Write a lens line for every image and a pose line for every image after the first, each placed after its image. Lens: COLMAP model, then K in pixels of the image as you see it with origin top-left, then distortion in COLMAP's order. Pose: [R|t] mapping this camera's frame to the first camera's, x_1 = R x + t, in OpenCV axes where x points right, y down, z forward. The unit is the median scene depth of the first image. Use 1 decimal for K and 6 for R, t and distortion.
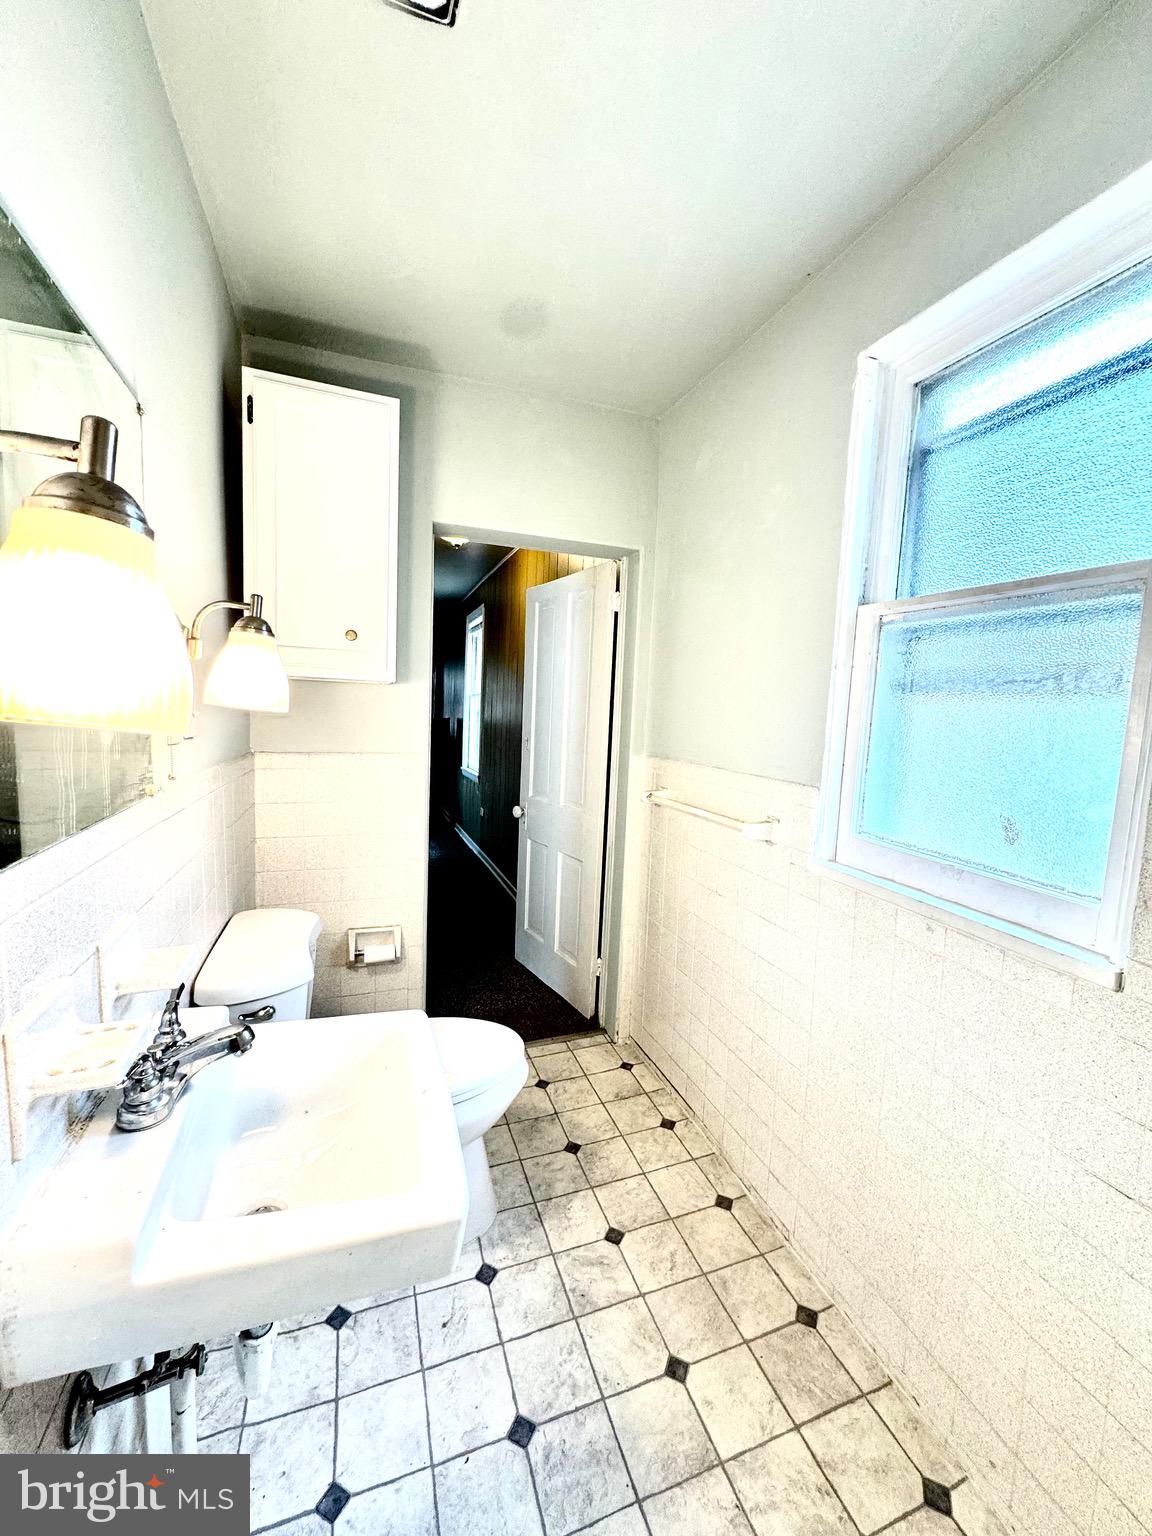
lens RADIAL K [[607.4, 0, 579.2], [0, 607.4, 768.6], [0, 0, 1]] dist [-0.001952, -0.000457]
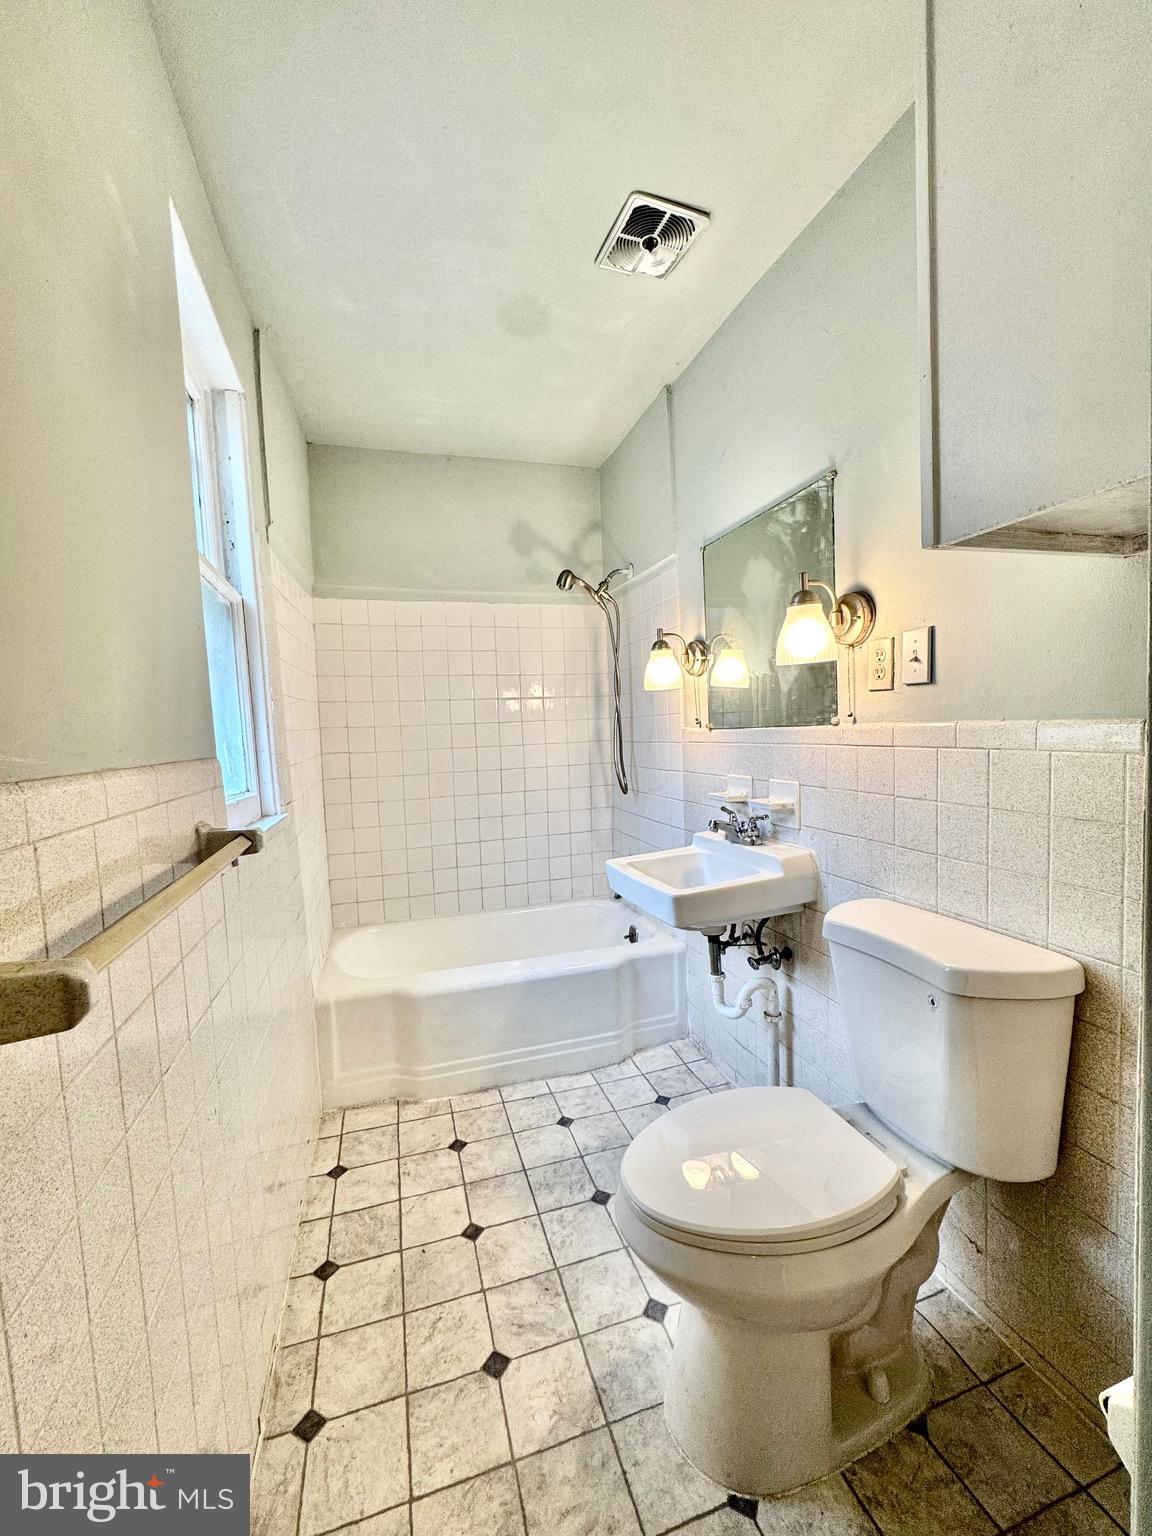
lens RADIAL K [[607.4, 0, 570.6], [0, 607.4, 771.2], [0, 0, 1]] dist [-0.001952, -0.000457]
pose [[-0.998687, 0.001503, 0.051200, -0.078534], [0.010219, 0.985323, 0.170397, -0.074178], [-0.050193, 0.170696, -0.984044, 1.754513]]
